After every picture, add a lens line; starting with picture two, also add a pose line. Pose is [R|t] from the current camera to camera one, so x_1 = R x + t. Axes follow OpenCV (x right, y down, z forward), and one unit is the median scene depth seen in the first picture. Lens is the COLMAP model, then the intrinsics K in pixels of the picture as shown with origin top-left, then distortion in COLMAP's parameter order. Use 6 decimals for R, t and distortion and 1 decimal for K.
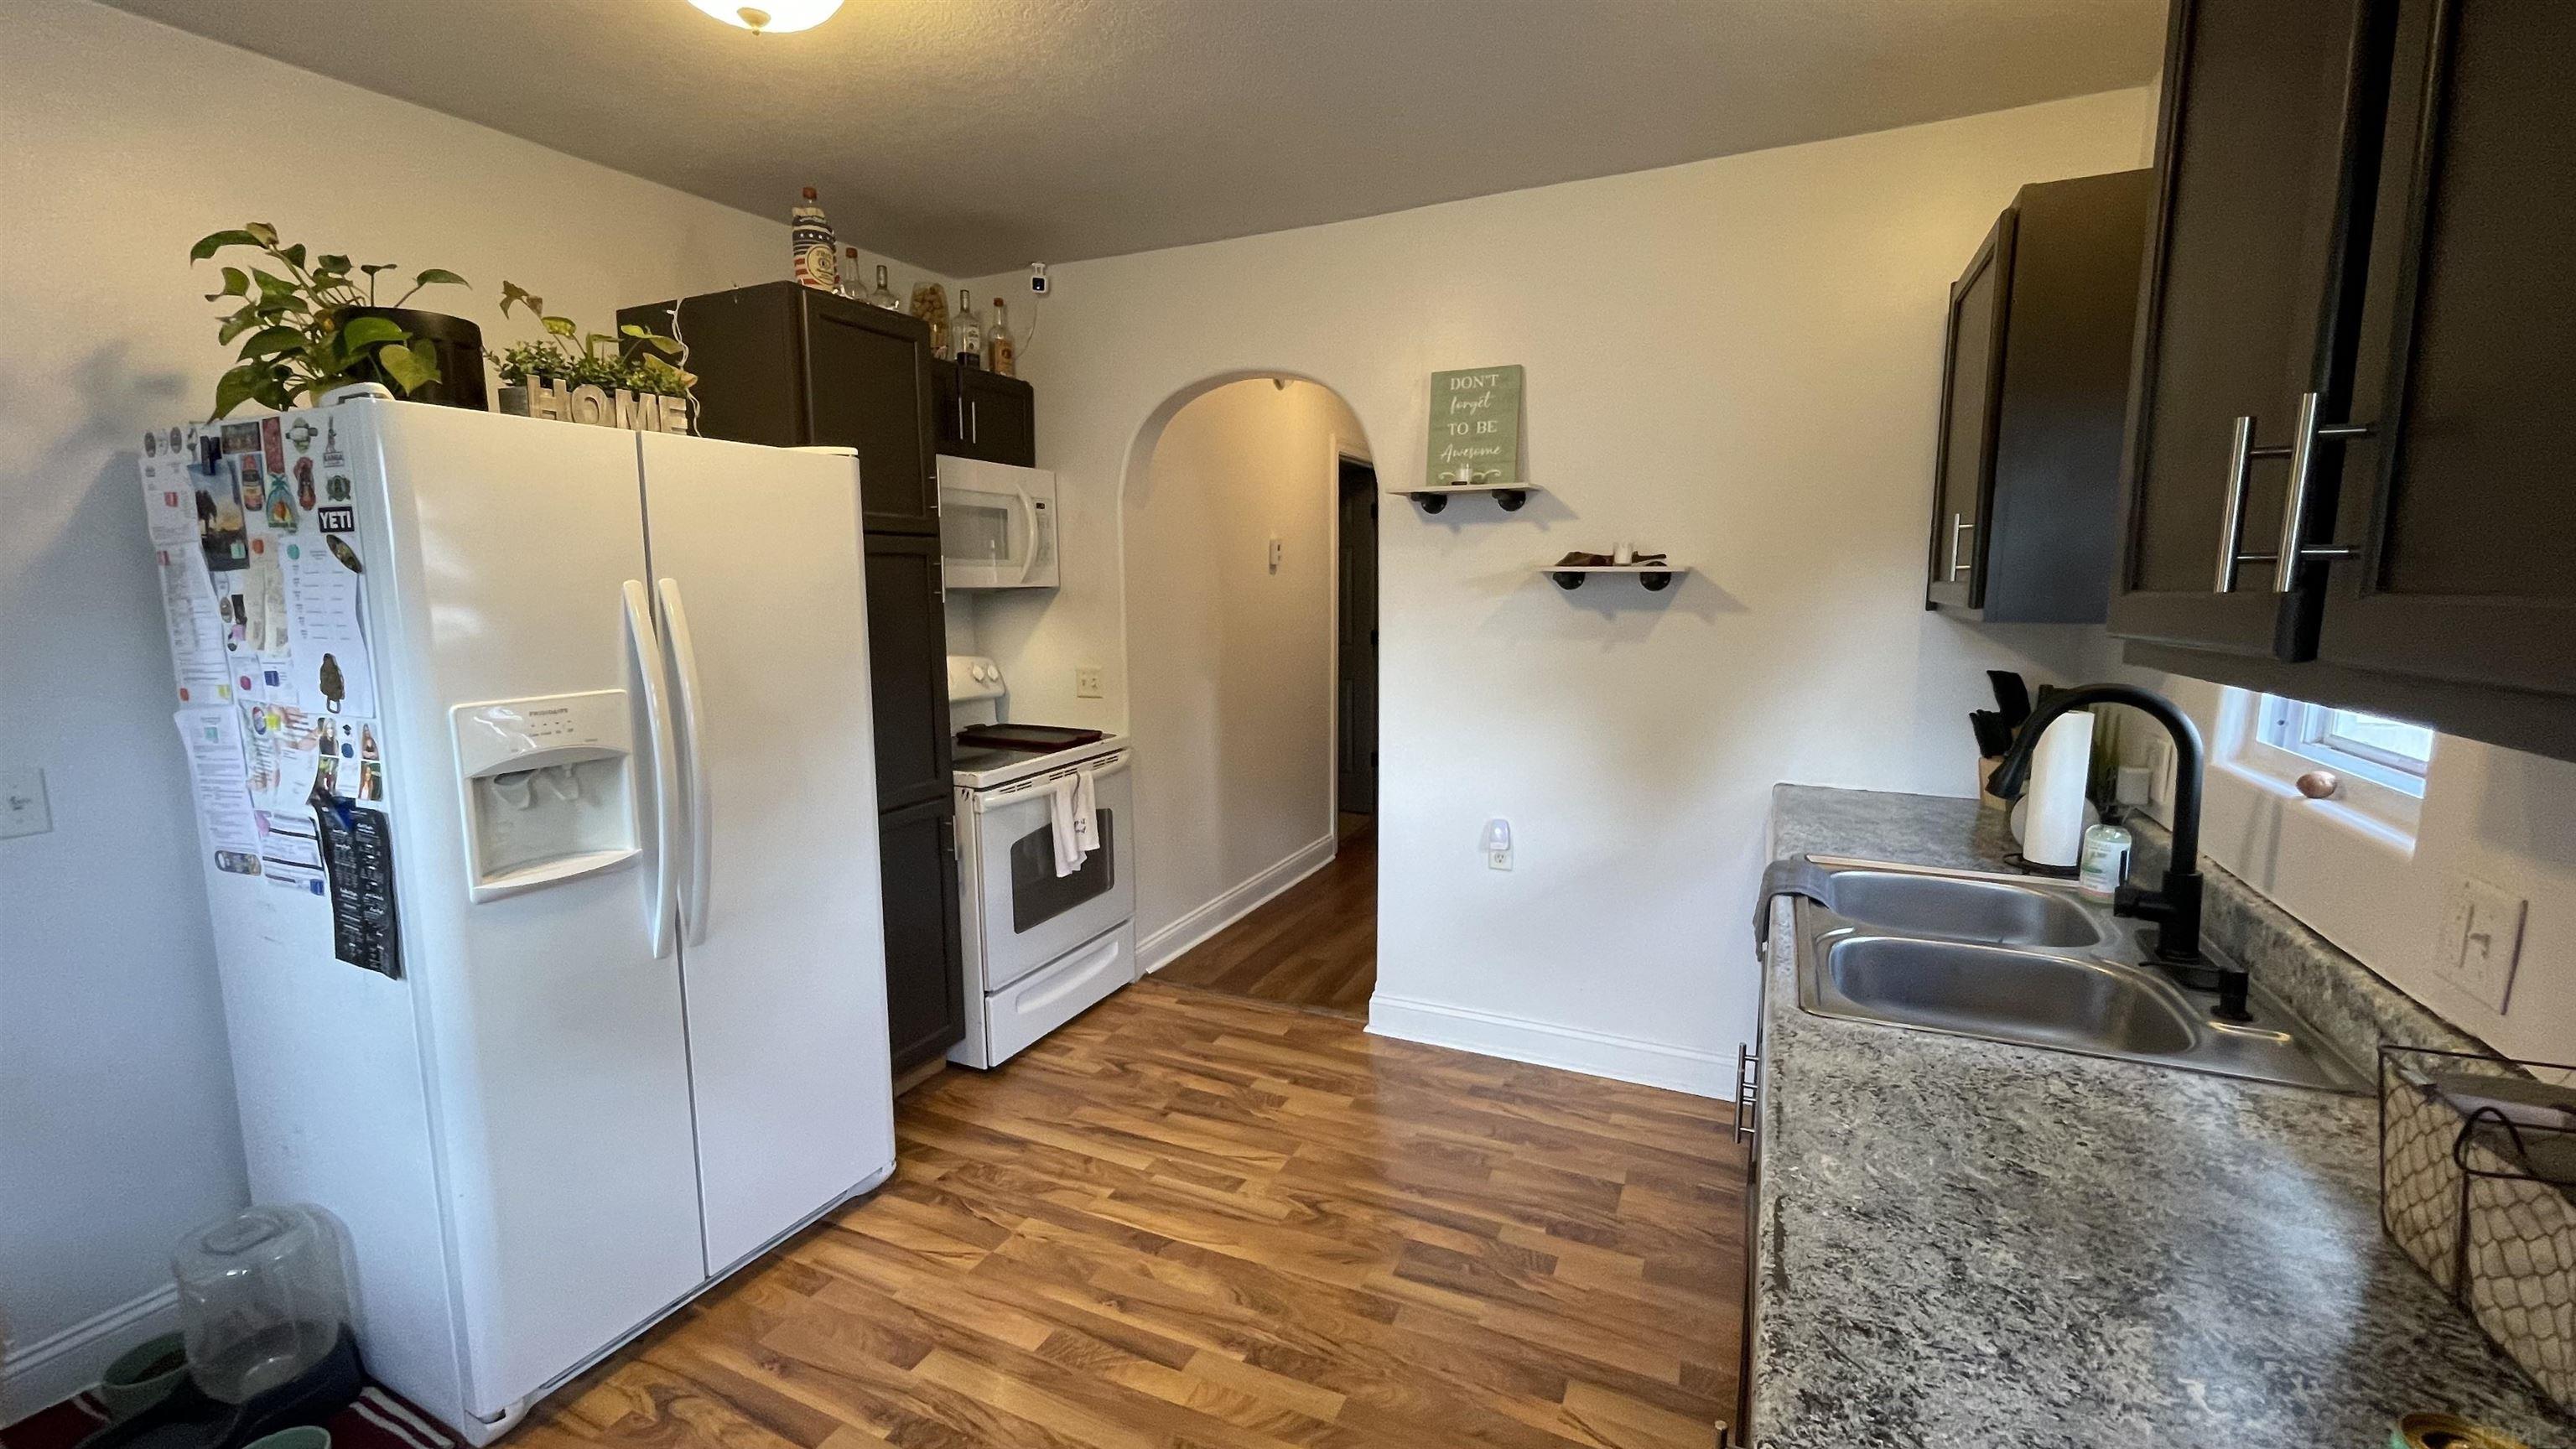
lens RADIAL K [[1038.8, 0, 1289.8], [0, 1038.8, 722.2], [0, 0, 1]] dist [-0.002812, -0.000358]
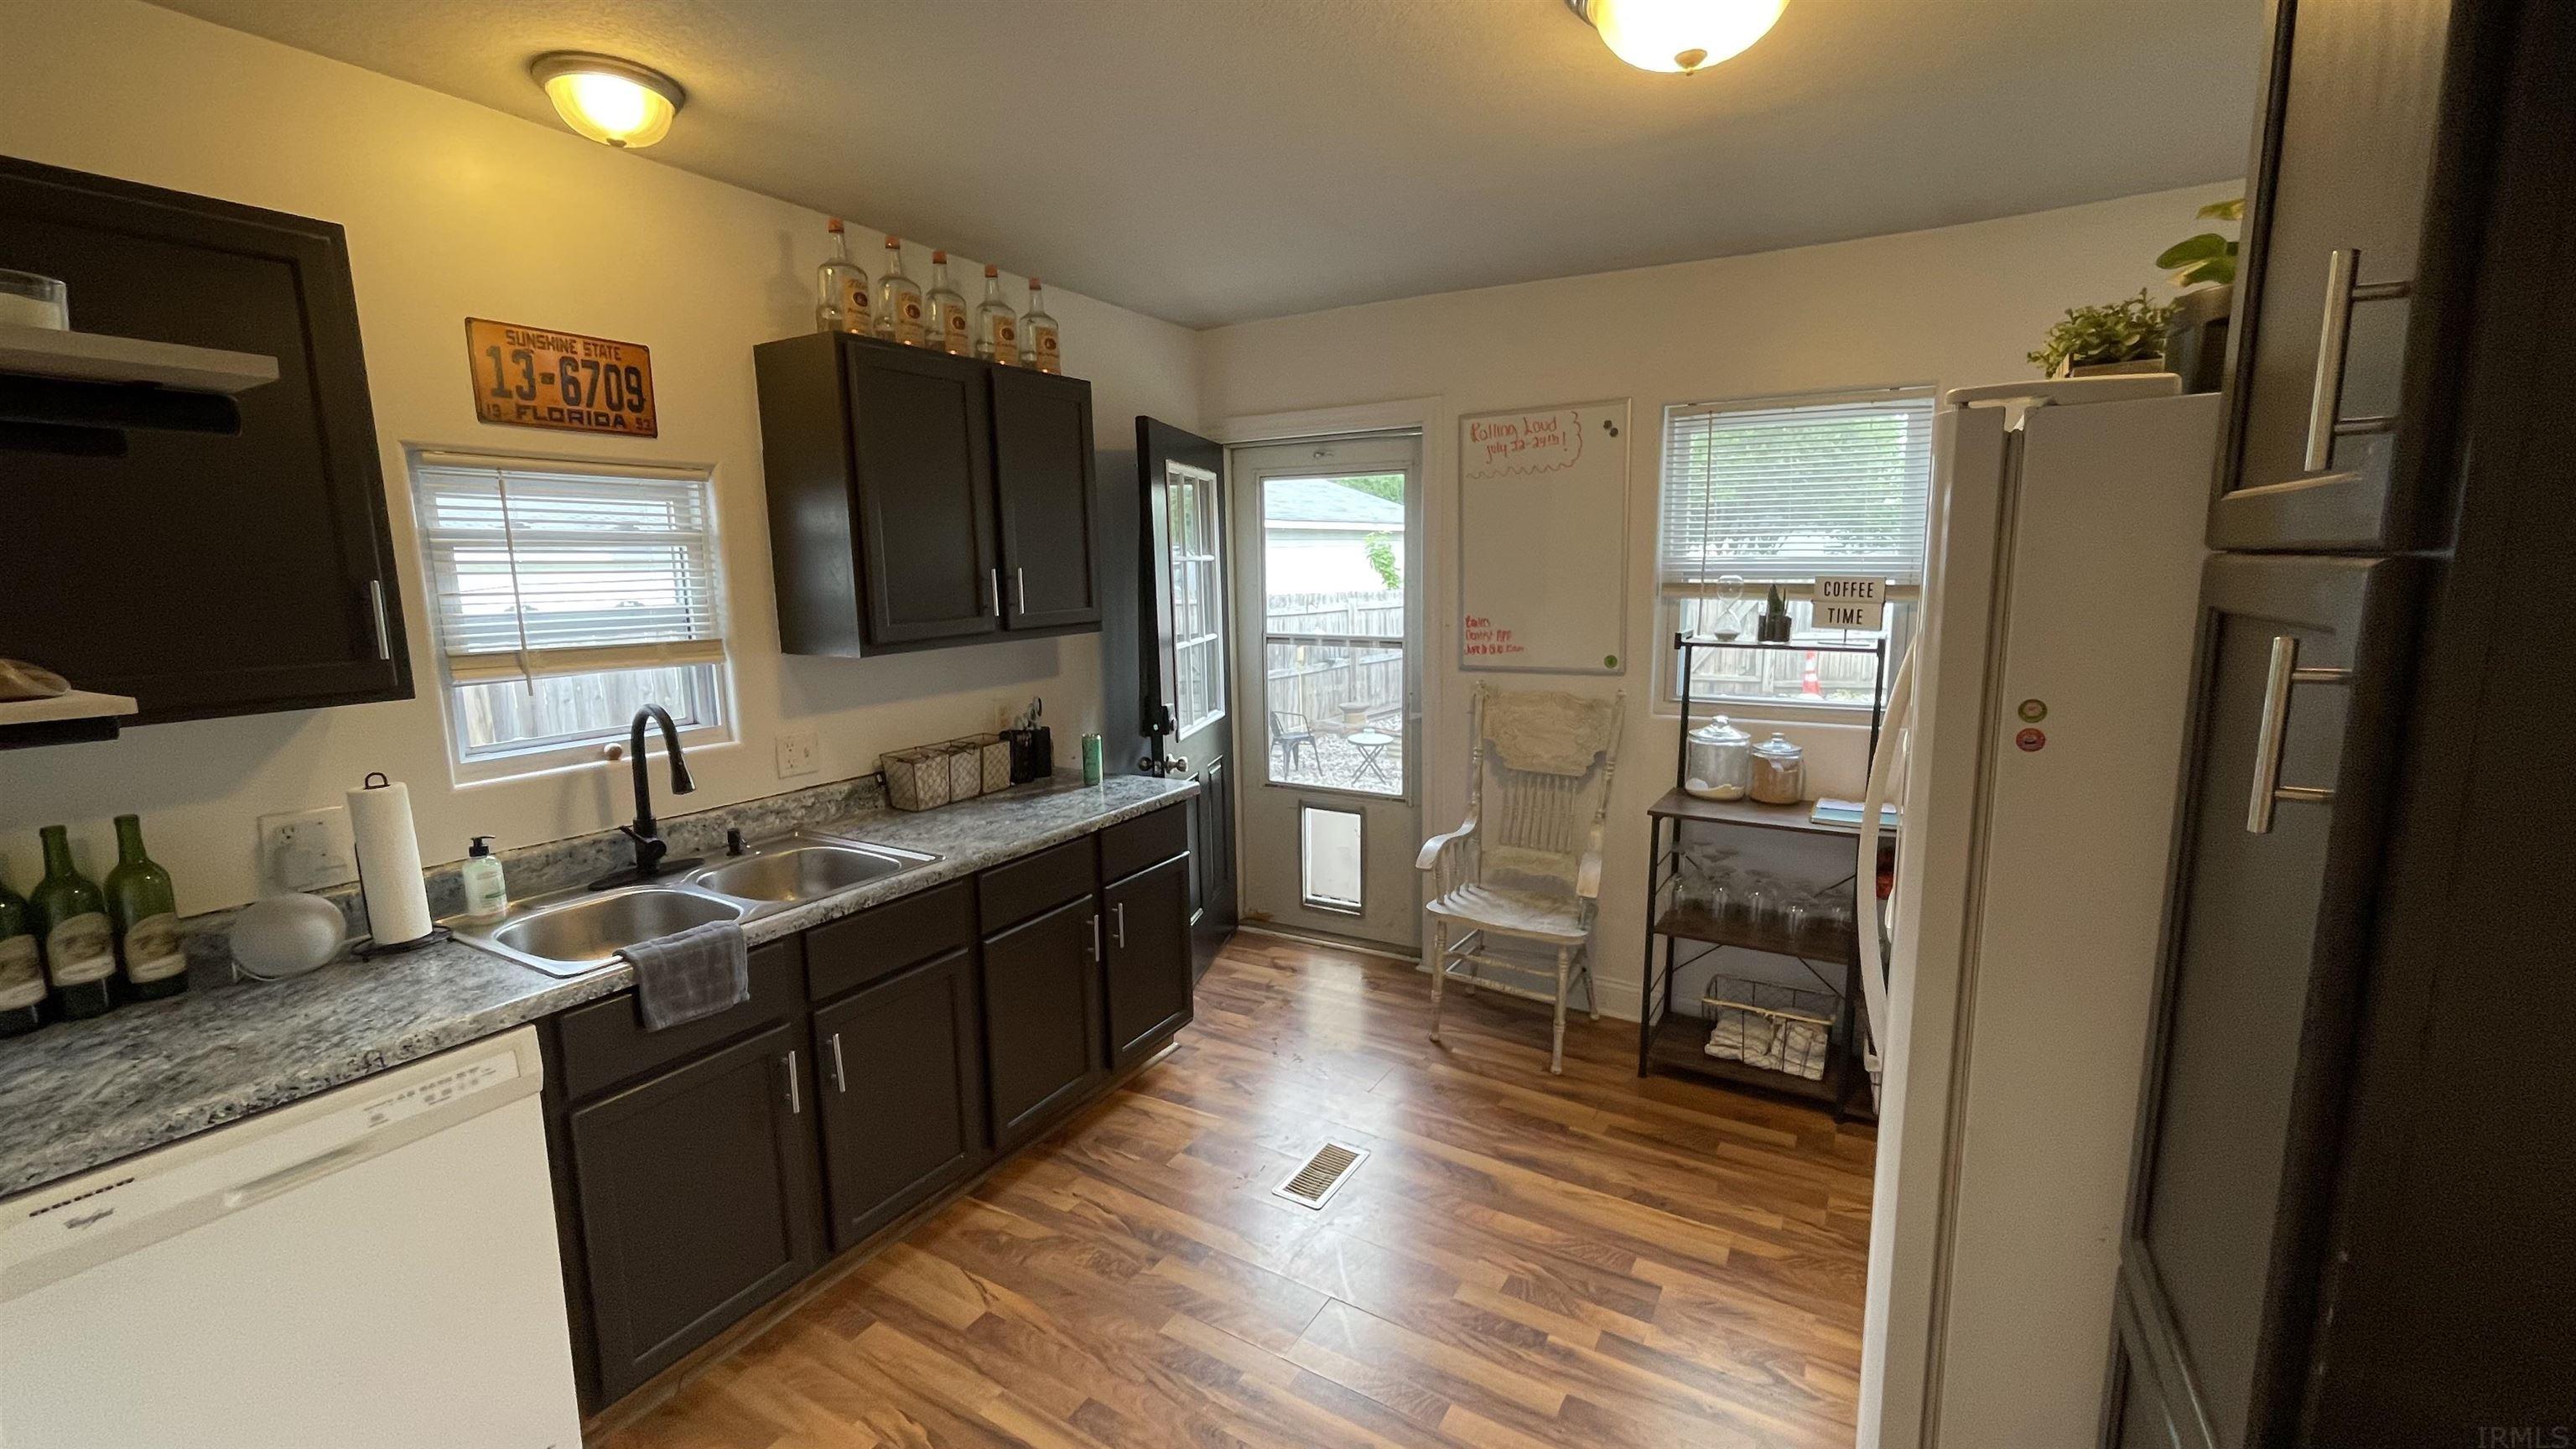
lens RADIAL K [[1038.8, 0, 1282.9], [0, 1038.8, 726.0], [0, 0, 1]] dist [-0.002812, -0.000358]
pose [[-0.995682, 0.007038, 0.092558, -0.195441], [0.033253, 0.957989, 0.284869, -0.324177], [-0.086664, 0.286717, -0.954087, 1.894212]]
